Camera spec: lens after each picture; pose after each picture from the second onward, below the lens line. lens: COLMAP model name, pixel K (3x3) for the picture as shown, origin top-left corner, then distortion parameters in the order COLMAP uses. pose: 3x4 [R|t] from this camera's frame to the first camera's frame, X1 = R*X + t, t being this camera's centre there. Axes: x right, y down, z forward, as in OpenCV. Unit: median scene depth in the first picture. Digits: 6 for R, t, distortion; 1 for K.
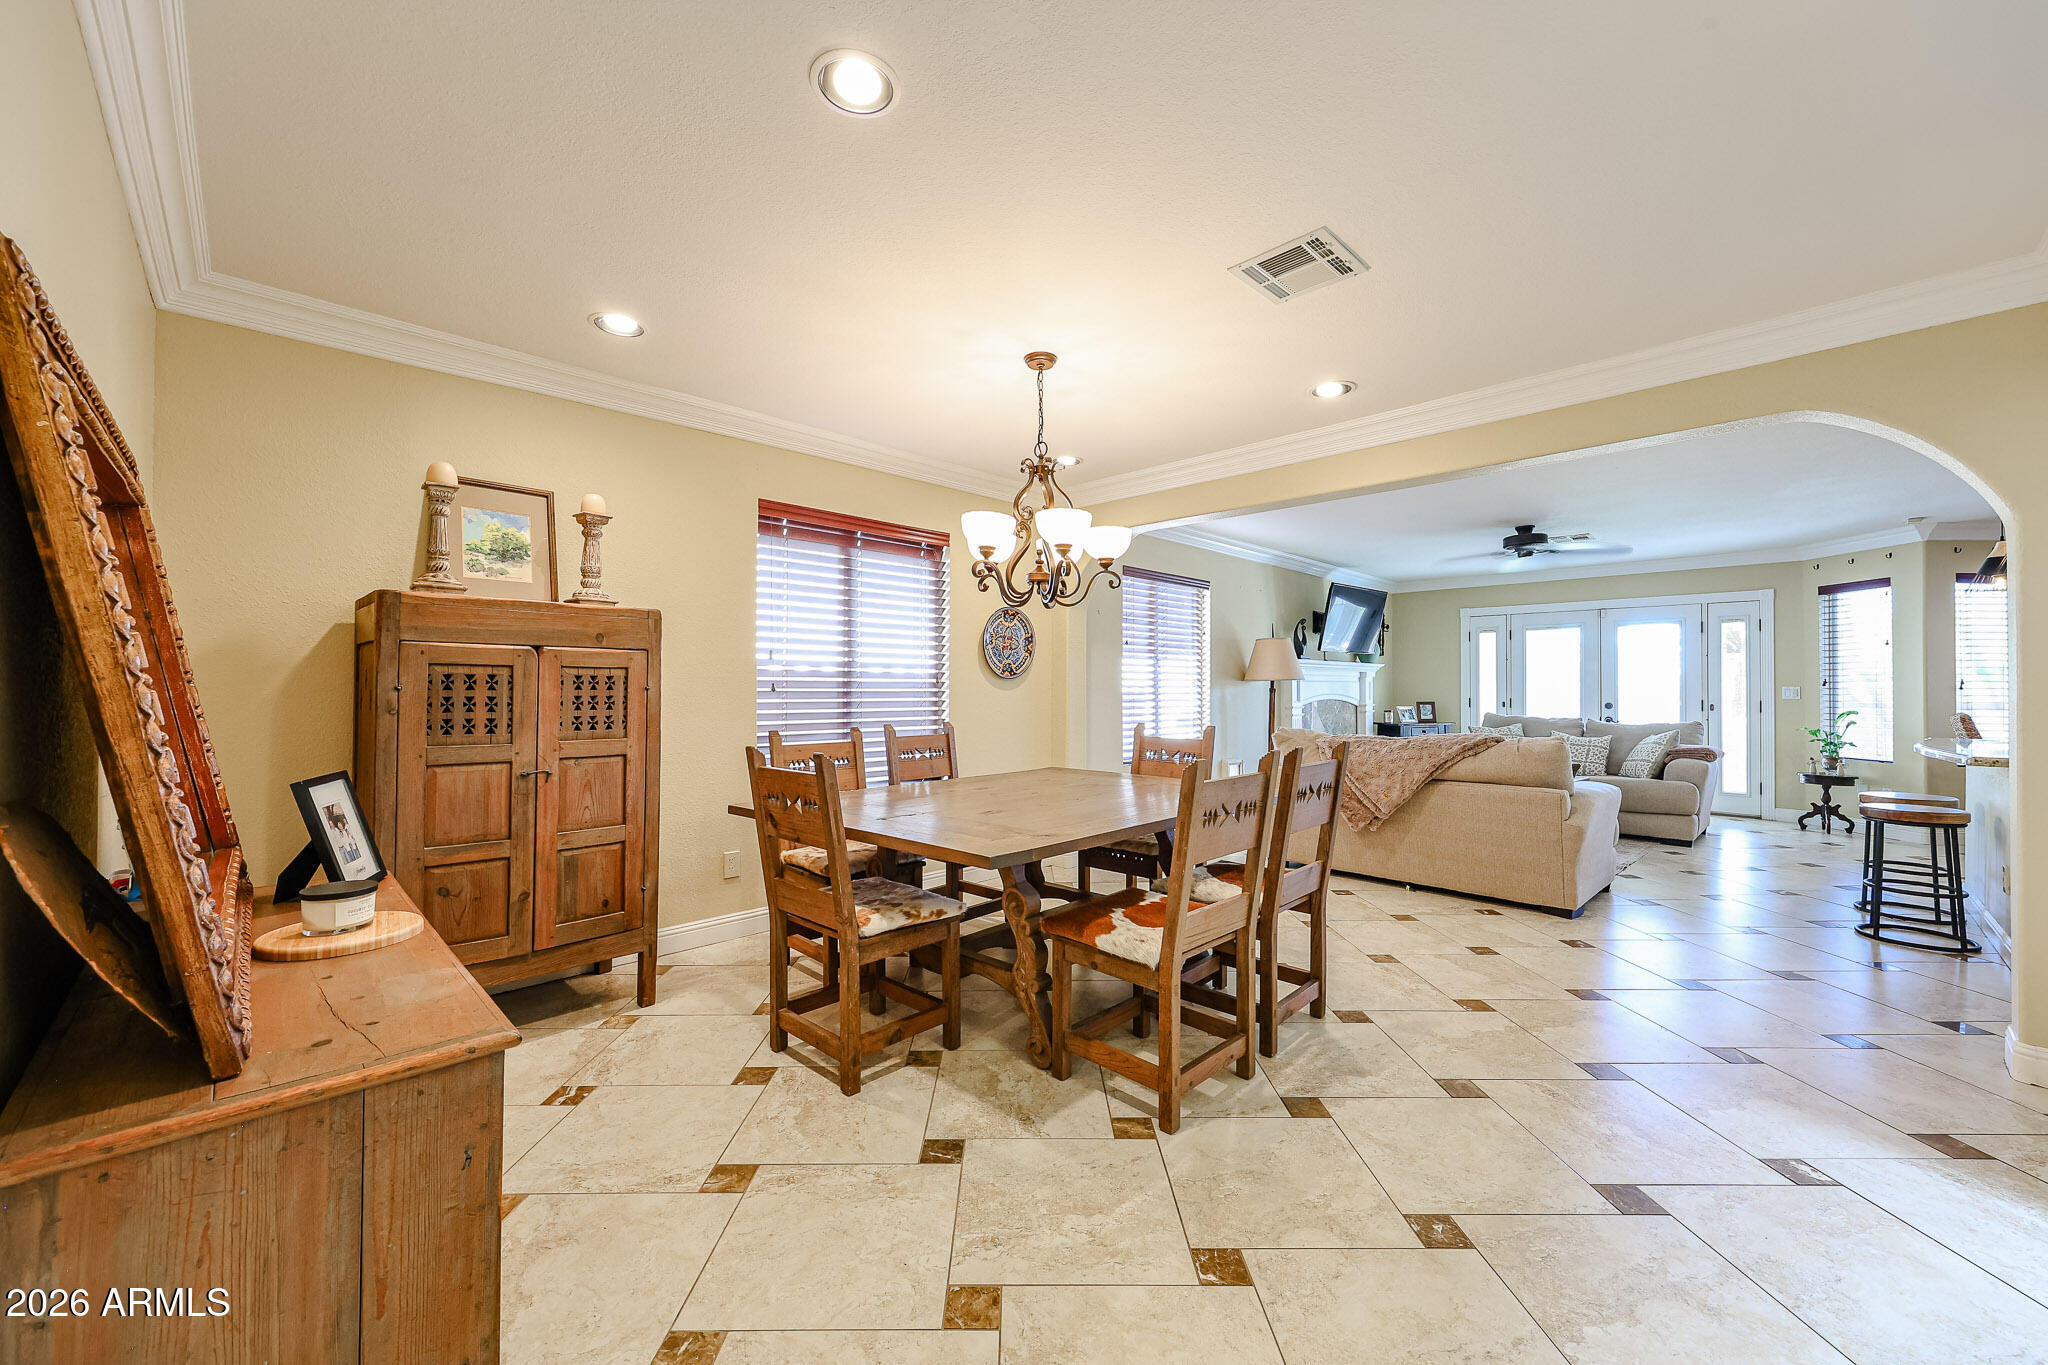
lens RADIAL K [[805.9, 0, 1026.4], [0, 805.9, 682.8], [0, 0, 1]] dist [-0.000044, -0.000006]
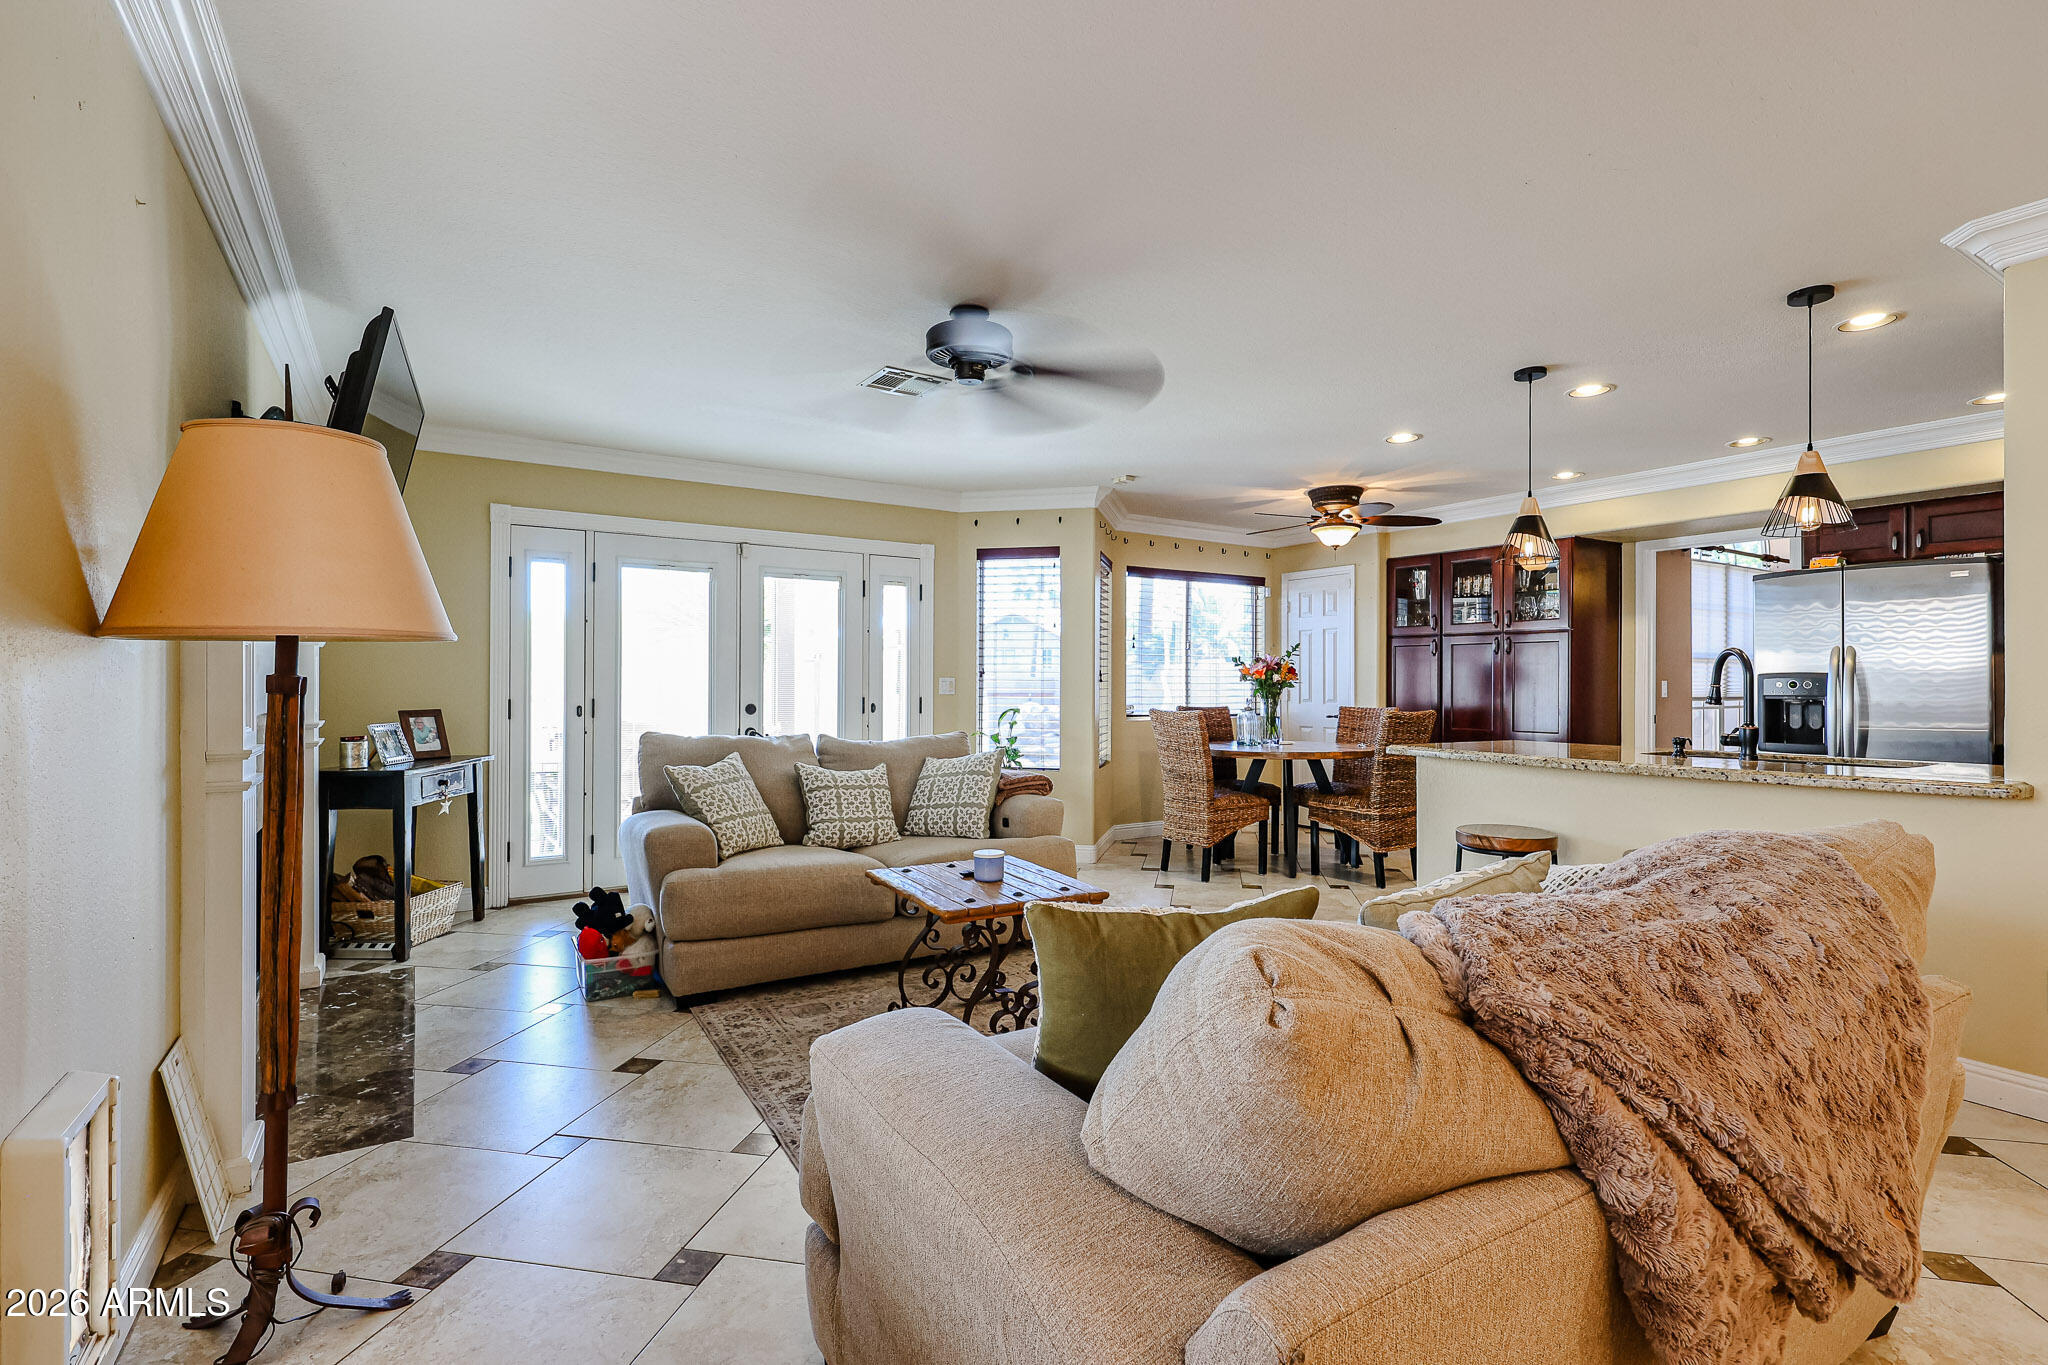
lens RADIAL K [[953.0, 0, 1022.6], [0, 953.0, 689.7], [0, 0, 1]] dist [0.001348, 0.000053]
pose [[0.205463, -0.008638, 0.978627, 0.083592], [-0.008586, 0.999907, 0.010628, 0.005485], [-0.978627, -0.010586, 0.205369, 0.674226]]
